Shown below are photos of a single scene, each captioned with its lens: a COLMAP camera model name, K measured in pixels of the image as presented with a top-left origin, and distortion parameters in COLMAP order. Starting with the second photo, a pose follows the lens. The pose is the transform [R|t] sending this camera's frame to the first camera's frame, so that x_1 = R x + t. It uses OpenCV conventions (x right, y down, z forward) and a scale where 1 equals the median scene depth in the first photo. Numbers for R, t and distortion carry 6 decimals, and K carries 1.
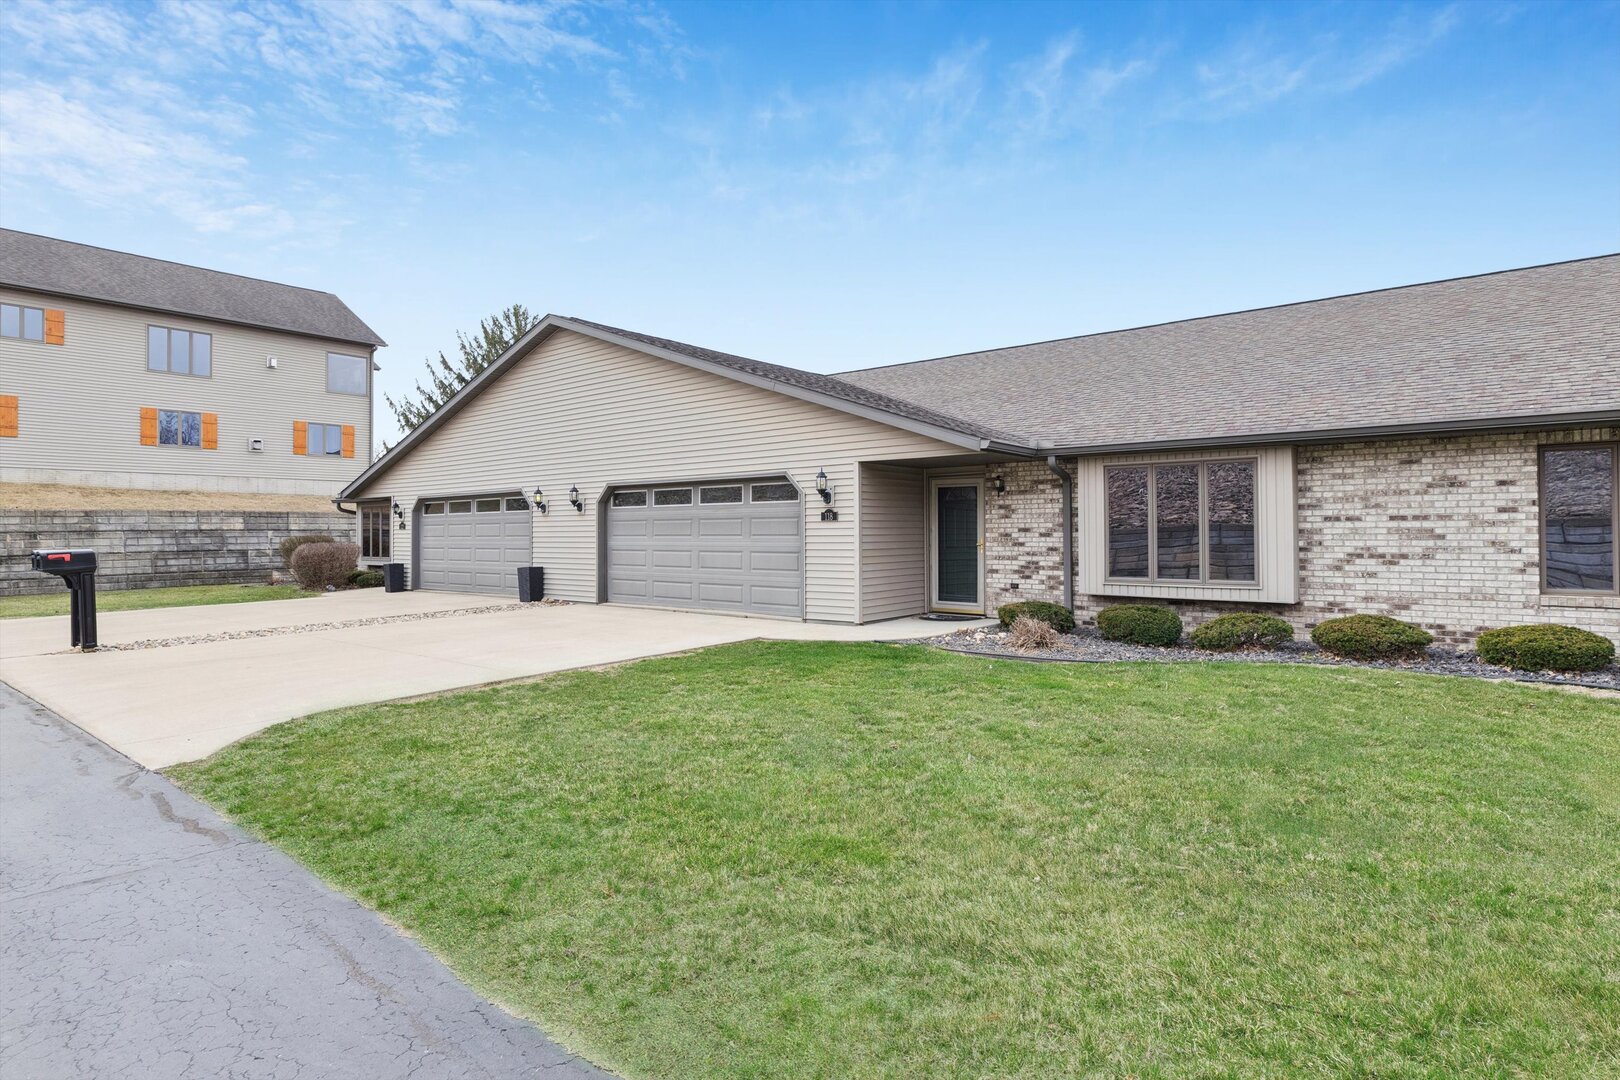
lens RADIAL K [[728.8, 0, 814.6], [0, 728.8, 528.1], [0, 0, 1]] dist [0.001978, 0.000219]
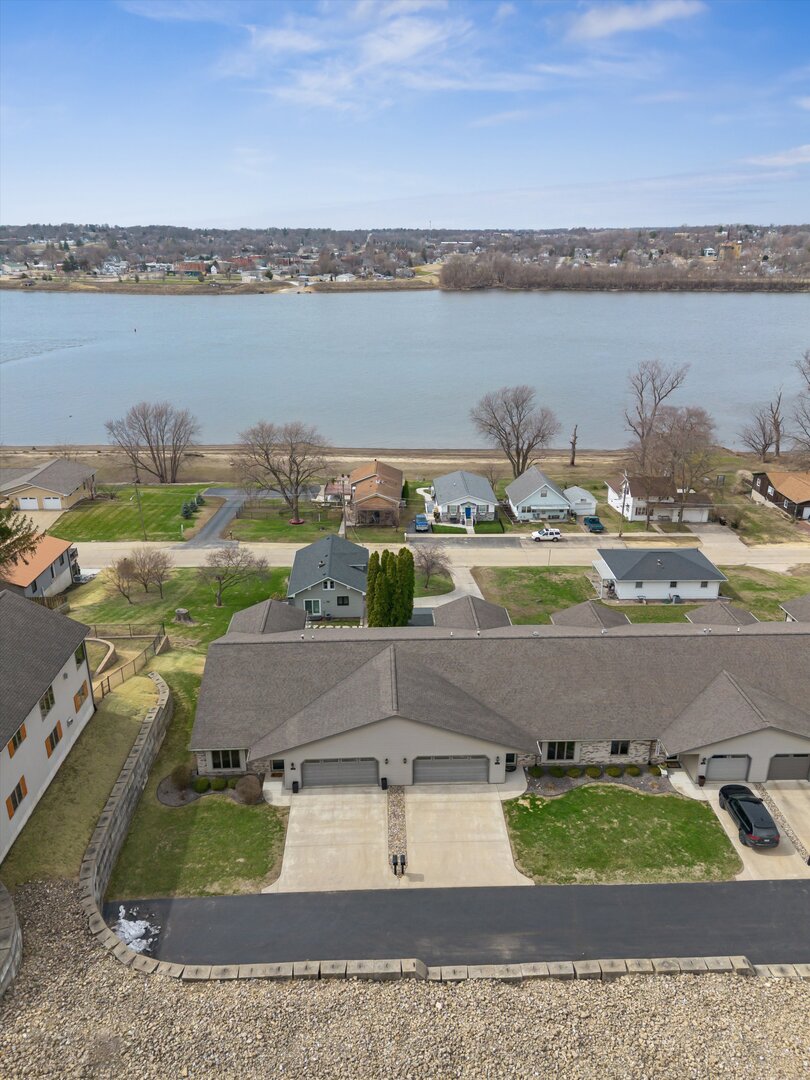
lens RADIAL K [[769.8, 0, 405.0], [0, 769.8, 540.0], [0, 0, 1]] dist [0.064129, -0.061821]
pose [[0.790308, -0.216482, 0.573192, -2.373320], [-0.012454, 0.929634, 0.368273, -2.523899], [-0.612584, -0.298187, 0.732001, -1.403735]]
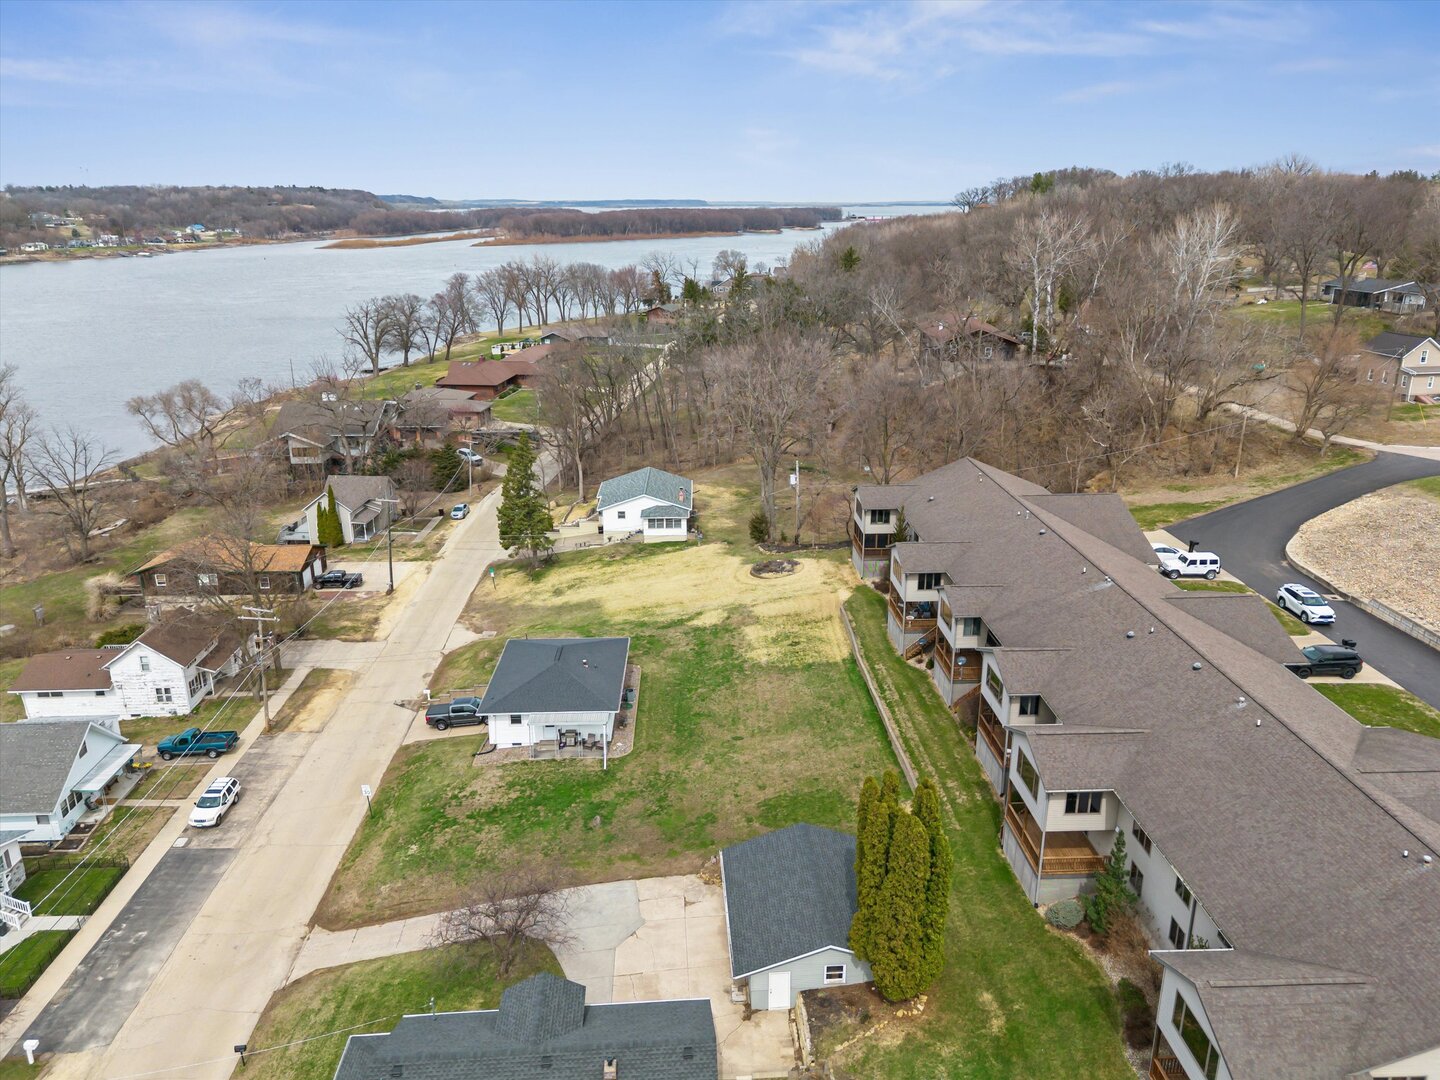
lens RADIAL K [[1026.3, 0, 728.4], [0, 1026.3, 538.3], [0, 0, 1]] dist [0.064129, -0.061821]
pose [[-0.618479, -0.231584, 0.750901, -1.173067], [0.004402, 0.954550, 0.298017, -2.147255], [-0.785789, 0.187623, -0.589350, 5.381385]]
